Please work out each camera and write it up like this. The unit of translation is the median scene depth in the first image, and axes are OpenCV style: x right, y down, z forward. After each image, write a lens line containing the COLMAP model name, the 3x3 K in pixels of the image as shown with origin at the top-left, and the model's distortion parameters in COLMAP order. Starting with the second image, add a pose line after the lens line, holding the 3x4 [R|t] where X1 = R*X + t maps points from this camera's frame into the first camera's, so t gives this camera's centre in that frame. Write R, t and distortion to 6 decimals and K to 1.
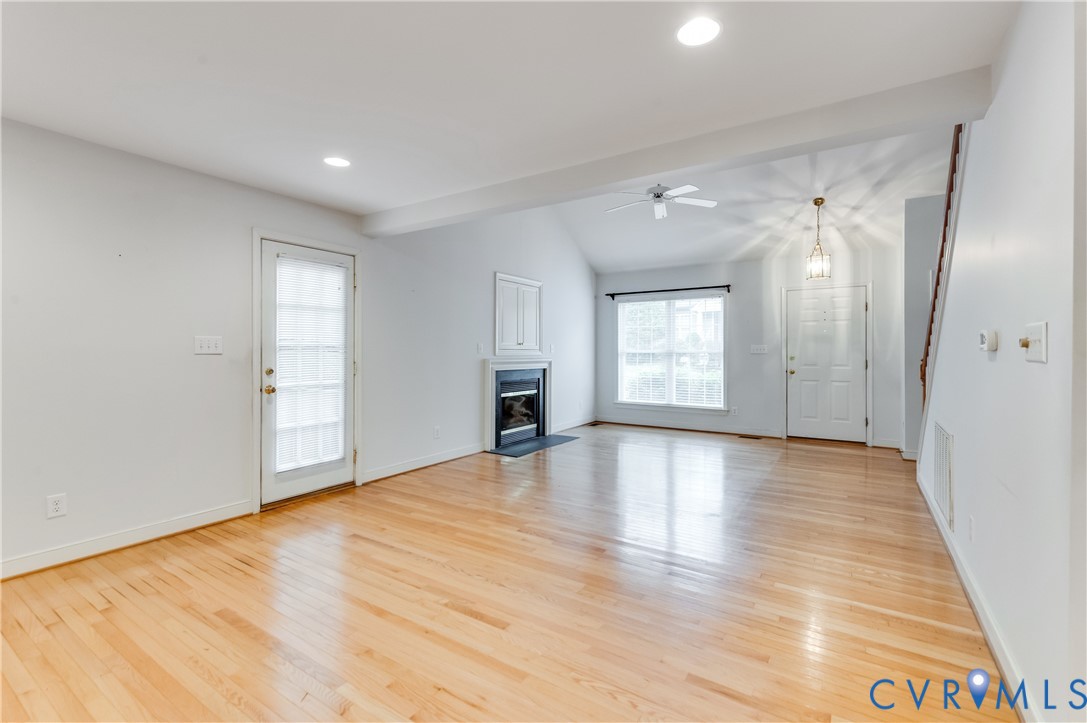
lens RADIAL K [[478.7, 0, 543.1], [0, 478.7, 357.8], [0, 0, 1]] dist [-0.002020, 0.000196]
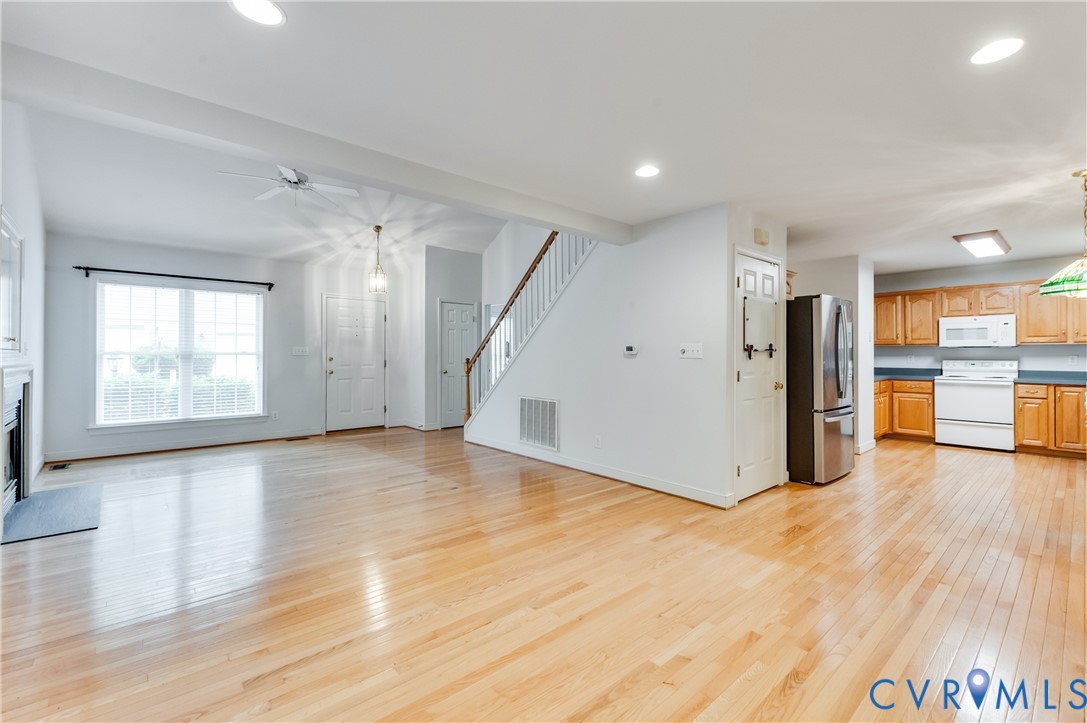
lens RADIAL K [[478.7, 0, 537.0], [0, 478.7, 353.7], [0, 0, 1]] dist [-0.002020, 0.000196]
pose [[0.272185, 0.000166, 0.962245, -0.472057], [0.009701, 0.999949, -0.002917, -0.005161], [-0.962196, 0.010129, 0.272170, 0.291296]]
